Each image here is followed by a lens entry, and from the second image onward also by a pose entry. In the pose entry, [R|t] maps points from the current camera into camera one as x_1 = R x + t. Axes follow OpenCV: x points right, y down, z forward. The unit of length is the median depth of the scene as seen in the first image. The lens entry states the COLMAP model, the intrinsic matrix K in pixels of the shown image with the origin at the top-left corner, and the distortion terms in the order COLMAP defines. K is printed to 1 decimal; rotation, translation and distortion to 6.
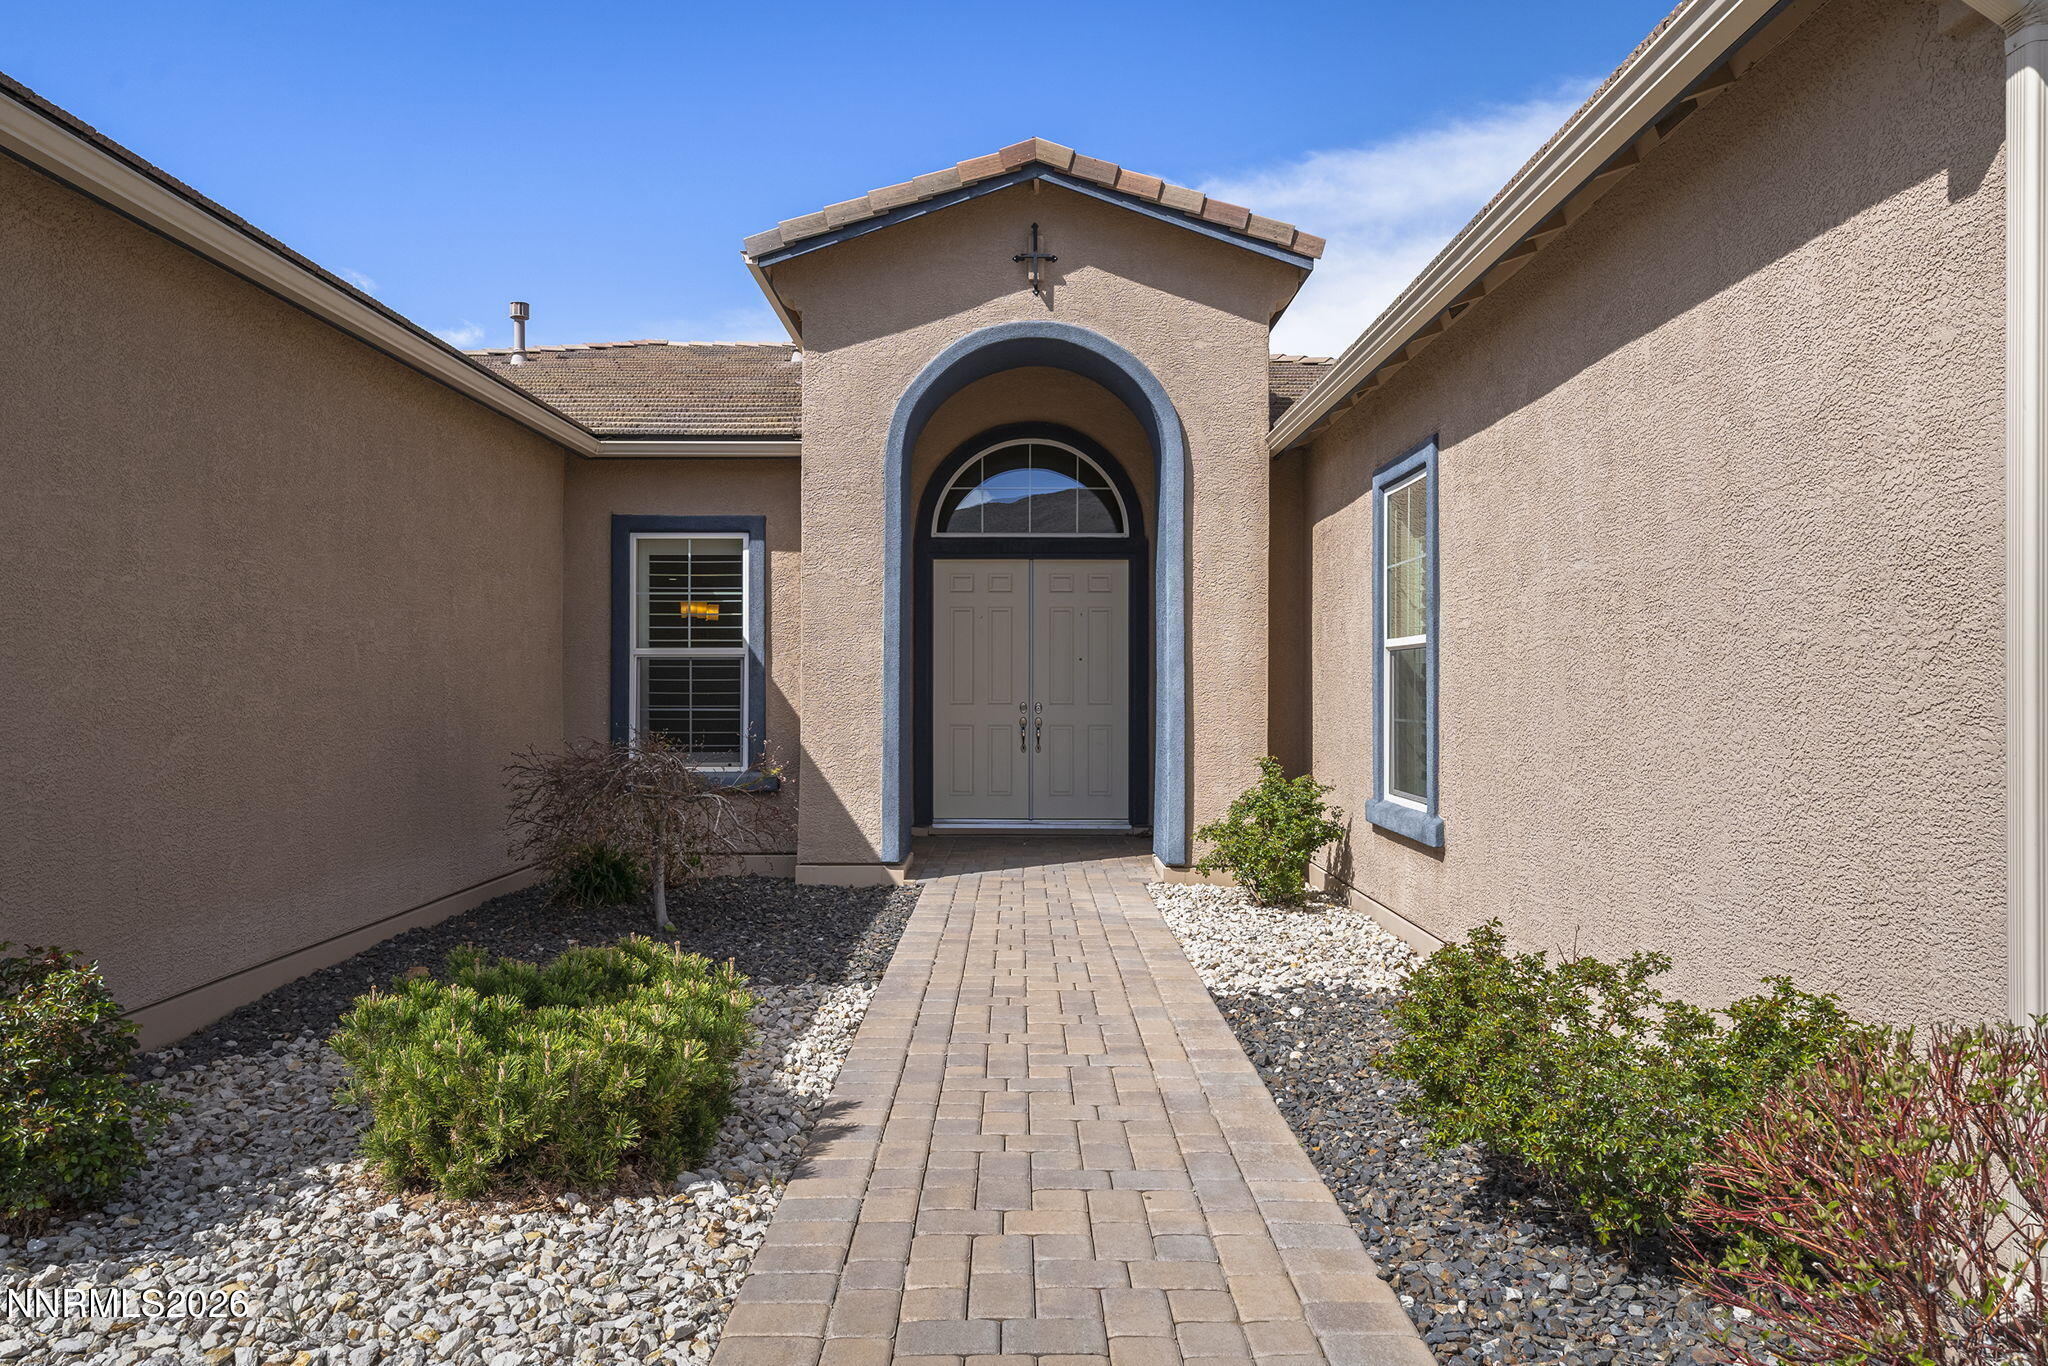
lens RADIAL K [[1341.1, 0, 1024.0], [0, 1341.1, 683.0], [0, 0, 1]] dist [-0.000958, -0.000155]
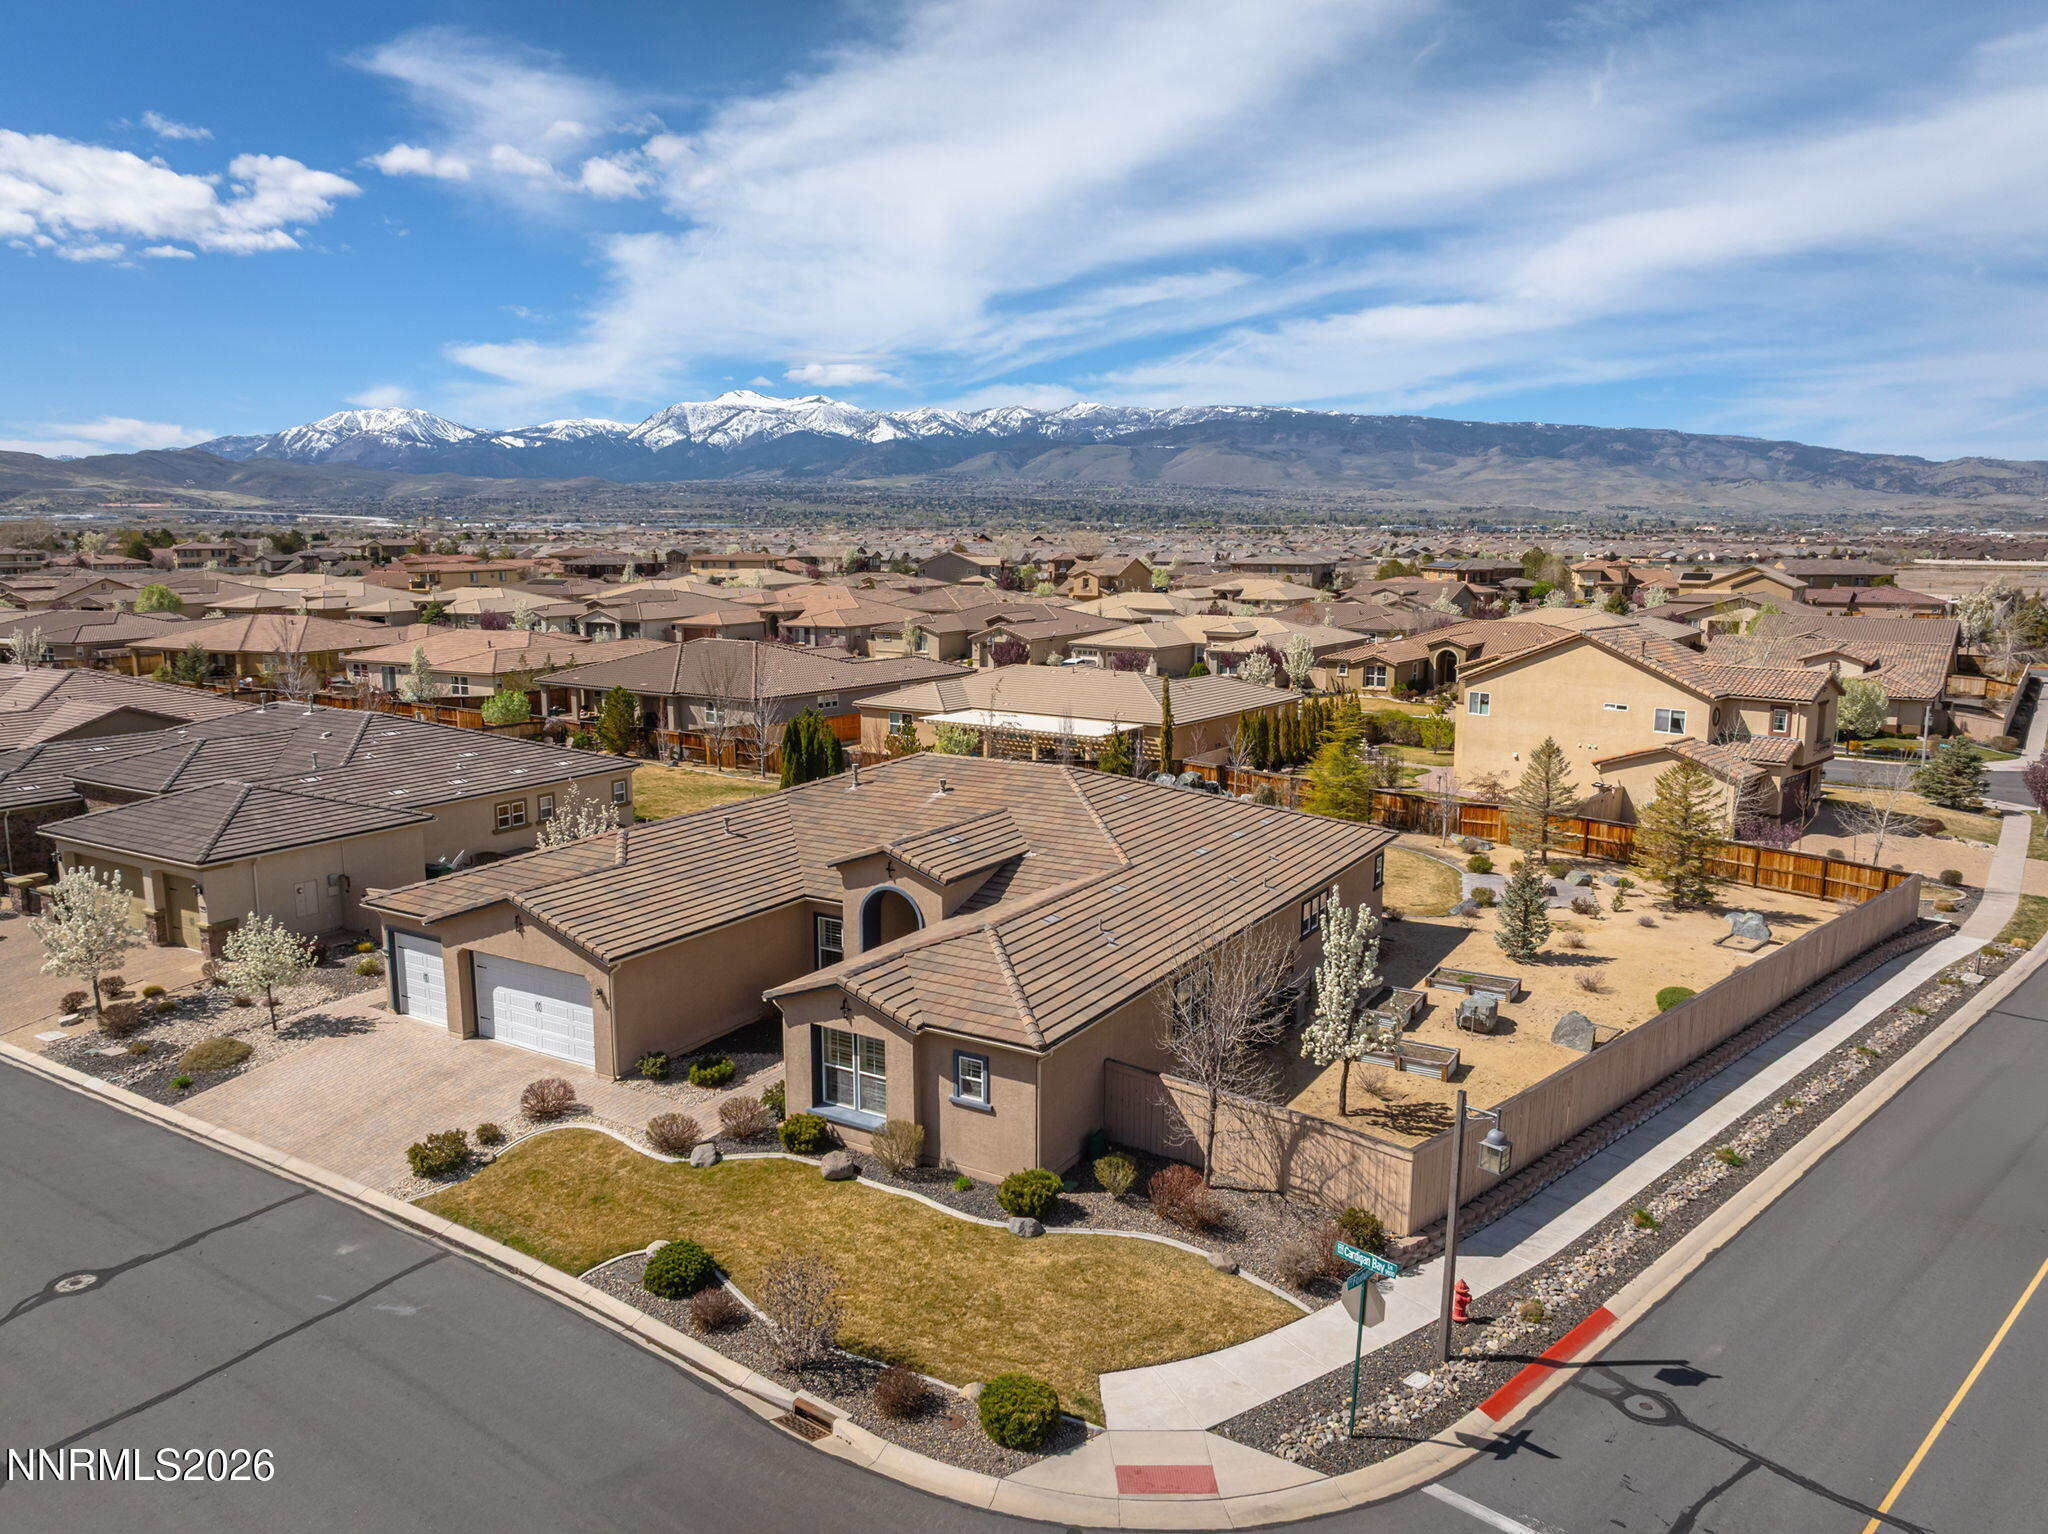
lens RADIAL K [[1433.0, 0, 1024.0], [0, 1433.0, 767.0], [0, 0, 1]] dist [-0.032688, 0.019647]
pose [[0.852987, 0.085948, -0.514807, 2.415182], [0.000440, 0.986230, 0.165381, -1.289314], [0.521932, -0.141294, 0.841203, -2.198587]]
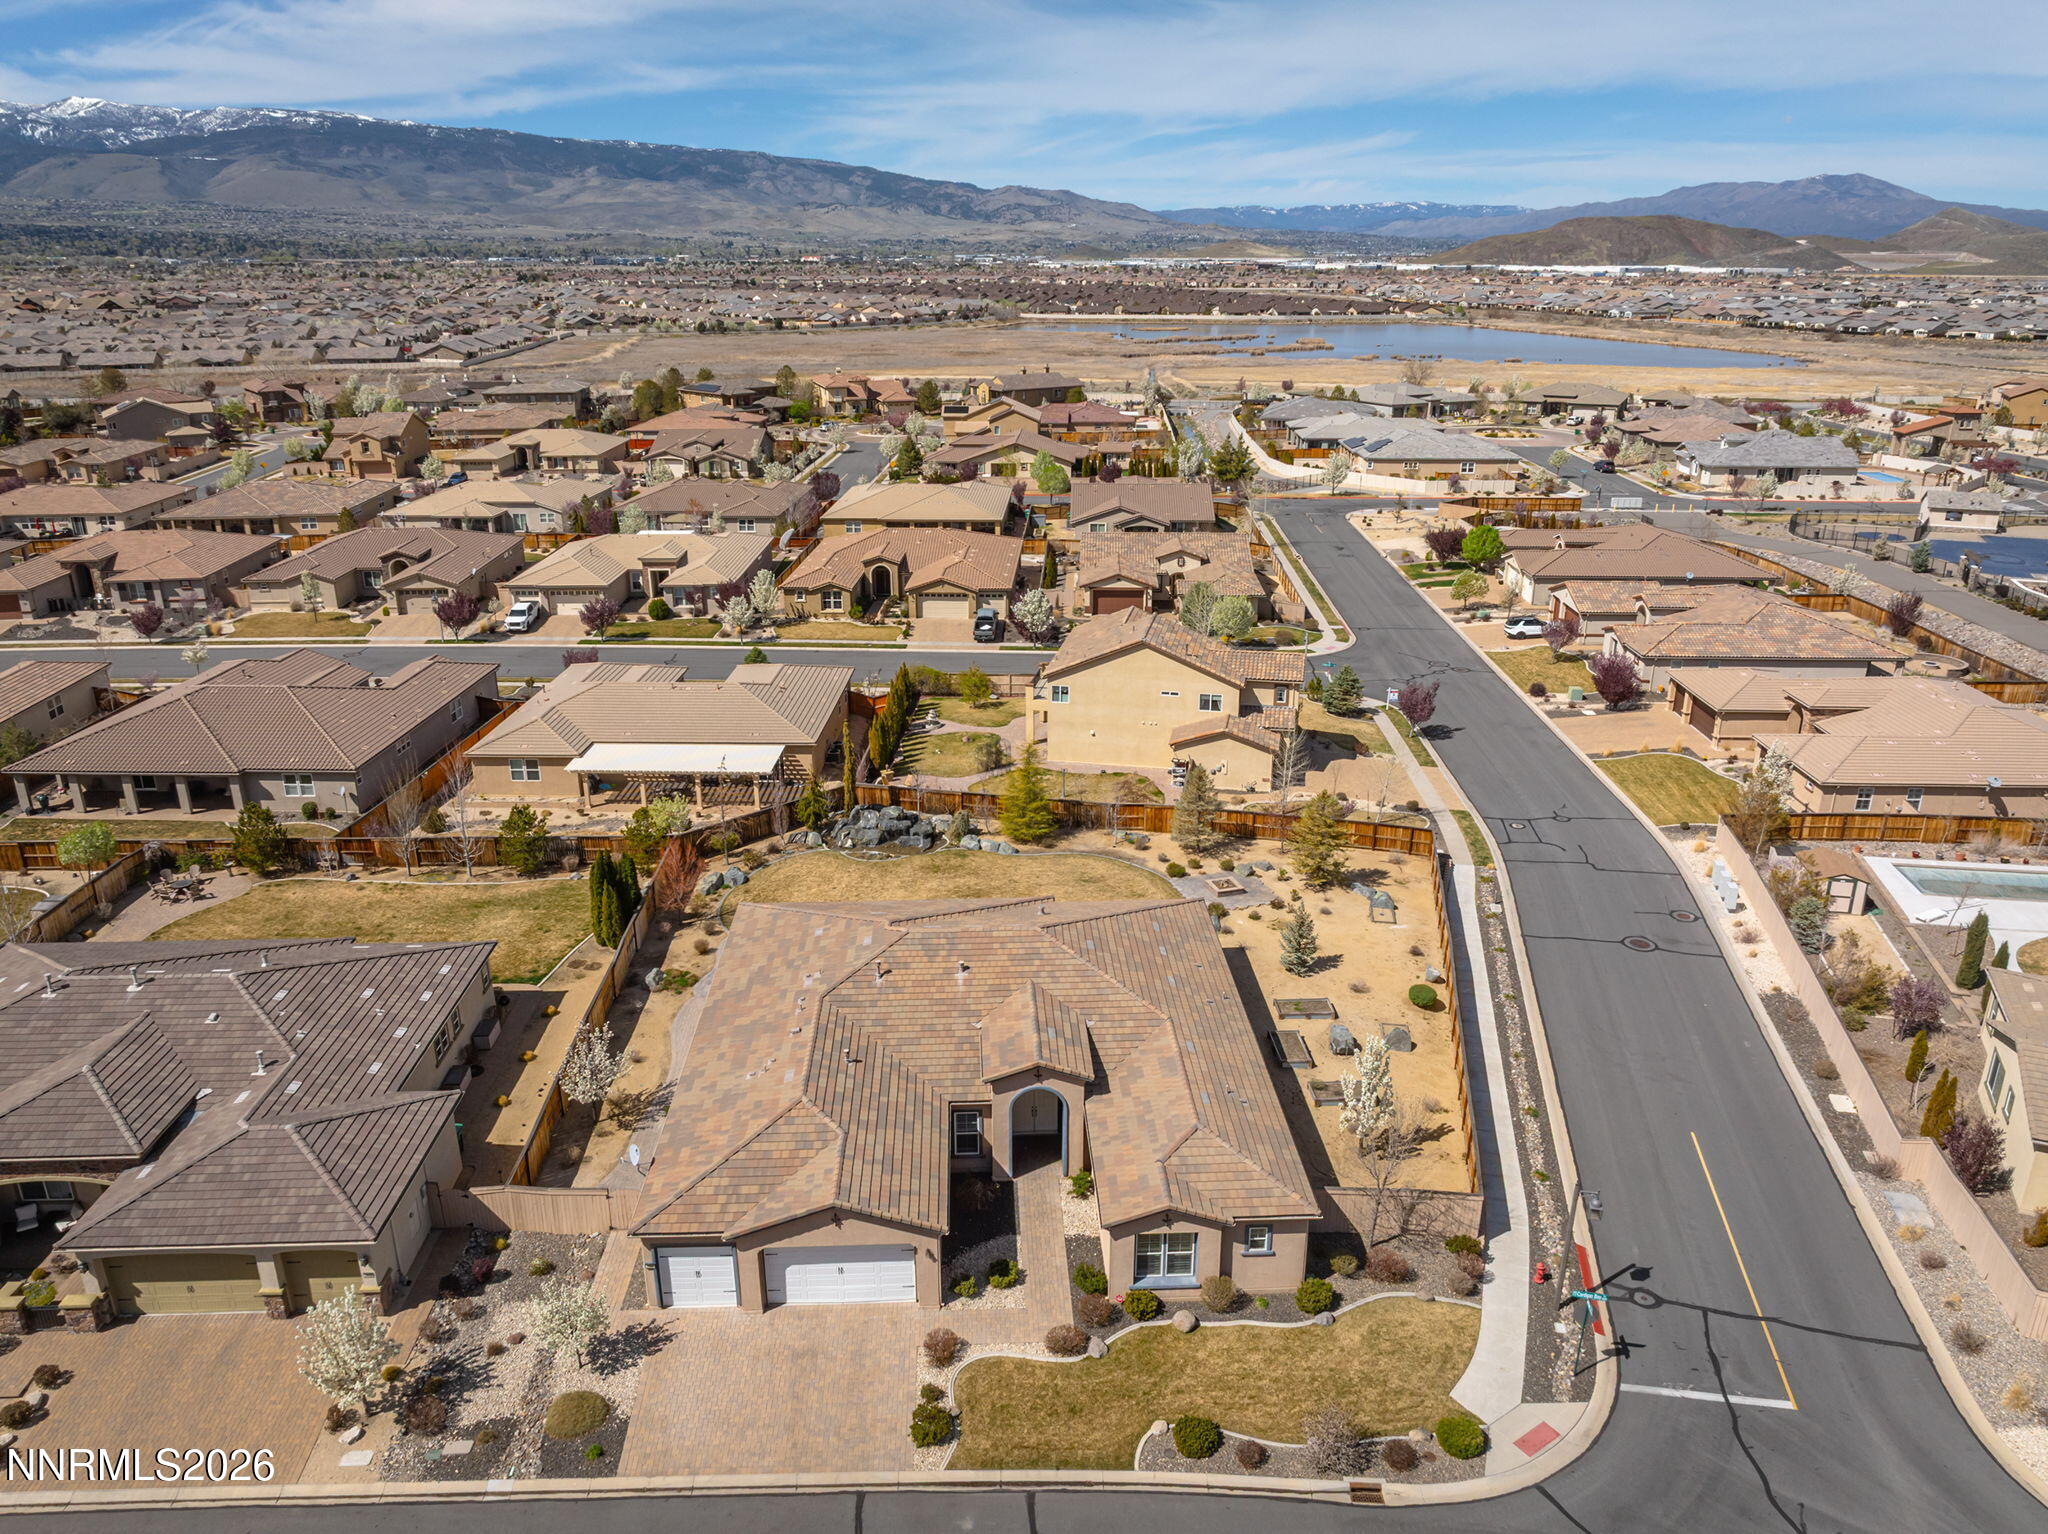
lens RADIAL K [[1433.0, 0, 1024.0], [0, 1433.0, 767.0], [0, 0, 1]] dist [-0.032688, 0.019647]
pose [[0.999297, -0.013689, 0.034898, -0.223478], [0.001030, 0.940622, 0.339453, -3.290258], [-0.037472, -0.339179, 0.939975, -3.736893]]
